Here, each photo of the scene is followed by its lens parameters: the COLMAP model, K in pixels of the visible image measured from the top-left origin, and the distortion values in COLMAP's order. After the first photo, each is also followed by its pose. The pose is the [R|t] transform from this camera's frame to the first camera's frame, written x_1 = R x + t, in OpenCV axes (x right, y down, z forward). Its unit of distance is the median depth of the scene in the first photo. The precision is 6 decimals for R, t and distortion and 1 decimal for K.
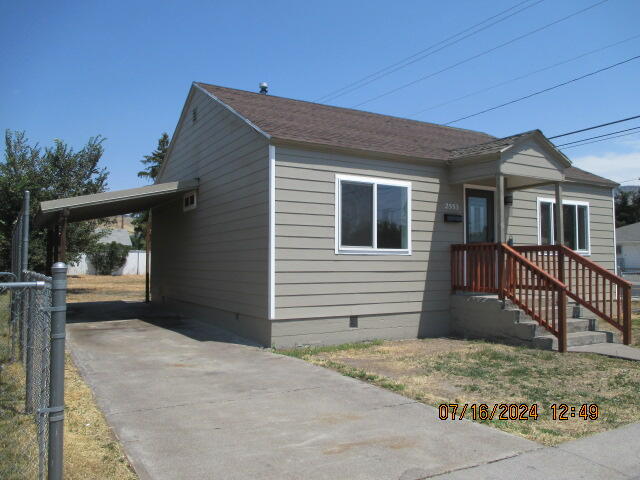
lens RADIAL K [[543.0, 0, 320.0], [0, 543.0, 240.0], [0, 0, 1]] dist [-0.002593, -0.002842]
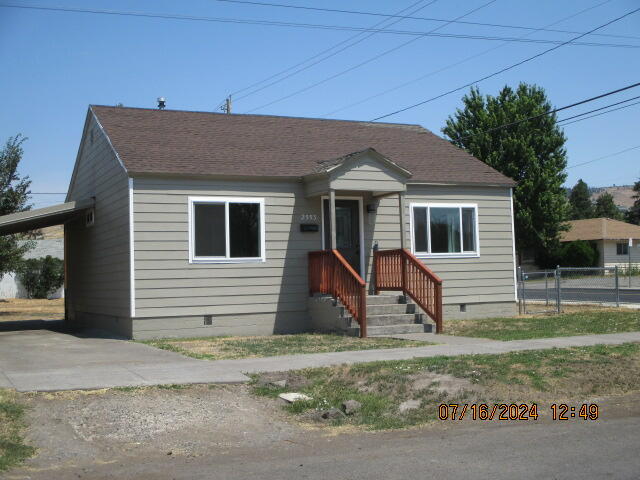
lens RADIAL K [[932.5, 0, 320.0], [0, 932.5, 240.0], [0, 0, 1]] dist [-0.003371, 0.098606]
pose [[0.993223, -0.033511, -0.111286, 0.497313], [0.033425, 0.999438, -0.002643, -0.010130], [0.111312, -0.001095, 0.993785, -0.924762]]
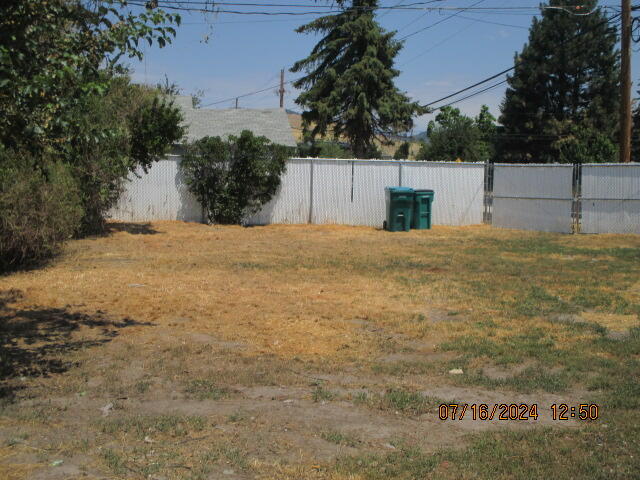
lens RADIAL K [[932.5, 0, 320.0], [0, 932.5, 240.0], [0, 0, 1]] dist [-0.003371, 0.098606]
pose [[0.951500, 0.022384, -0.306833, -0.429060], [0.007995, 0.995214, 0.097397, 0.044401], [0.307544, -0.095126, 0.946767, 1.276175]]
